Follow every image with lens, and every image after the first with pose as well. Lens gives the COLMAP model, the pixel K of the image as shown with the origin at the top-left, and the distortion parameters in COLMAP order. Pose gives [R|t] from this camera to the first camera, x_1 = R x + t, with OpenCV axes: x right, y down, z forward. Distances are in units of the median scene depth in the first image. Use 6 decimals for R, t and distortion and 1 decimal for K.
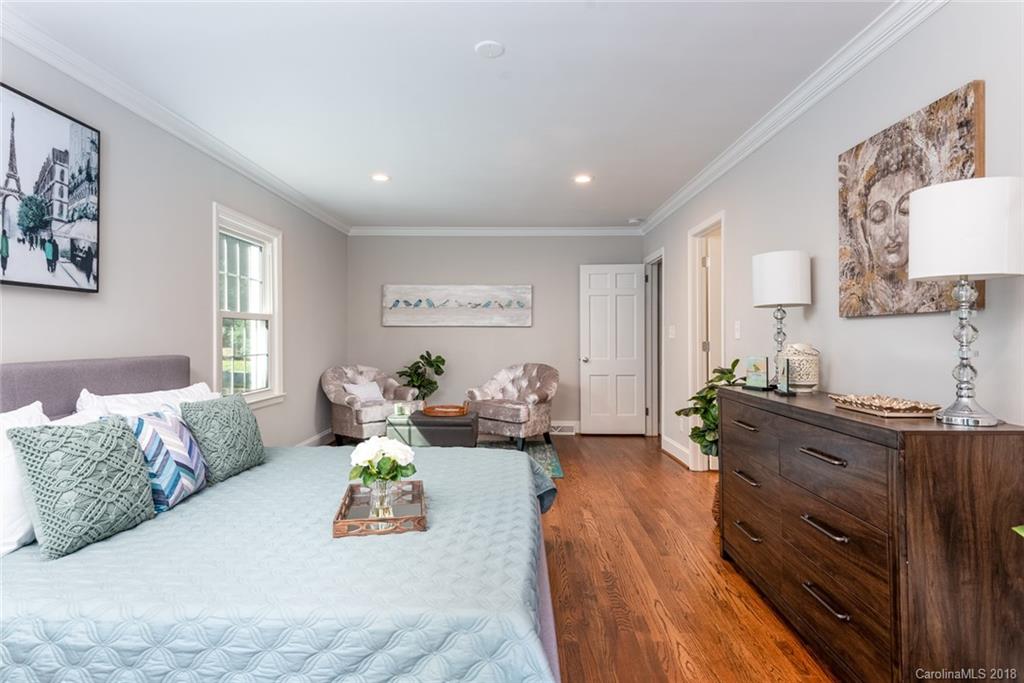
lens RADIAL K [[556.8, 0, 512.0], [0, 556.8, 341.5], [0, 0, 1]] dist [0.025522, -0.001289]
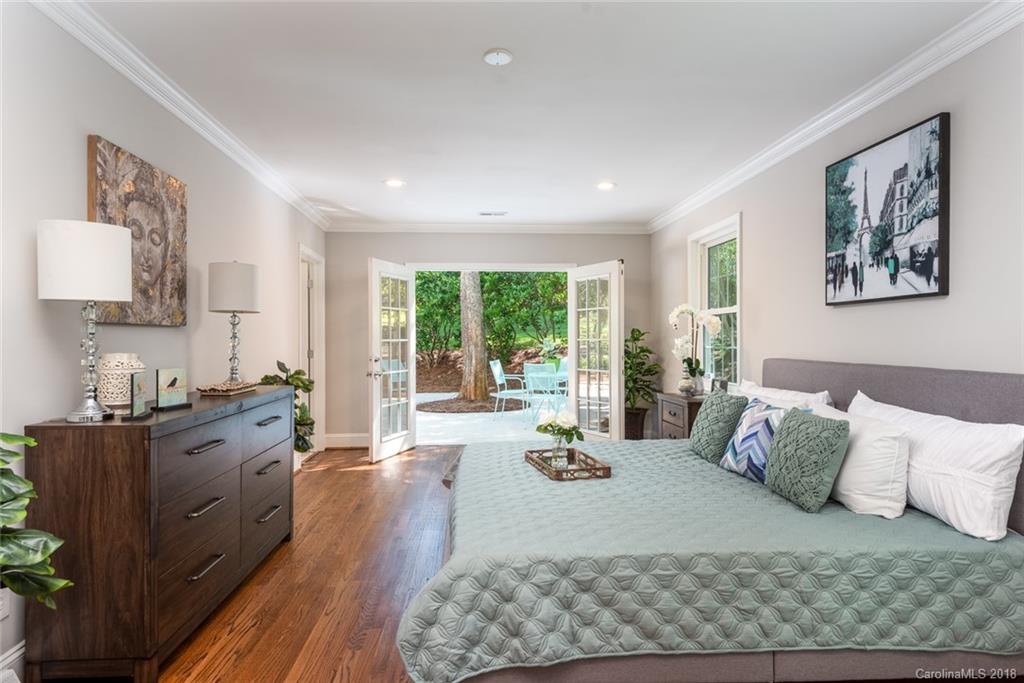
lens RADIAL K [[603.6, 0, 512.0], [0, 603.6, 341.5], [0, 0, 1]] dist [-0.000400, -0.000148]
pose [[-0.995785, 0.000792, -0.091717, 0.033183], [-0.000480, 0.999904, 0.013843, -0.027602], [0.091720, 0.013829, -0.995689, 2.079397]]
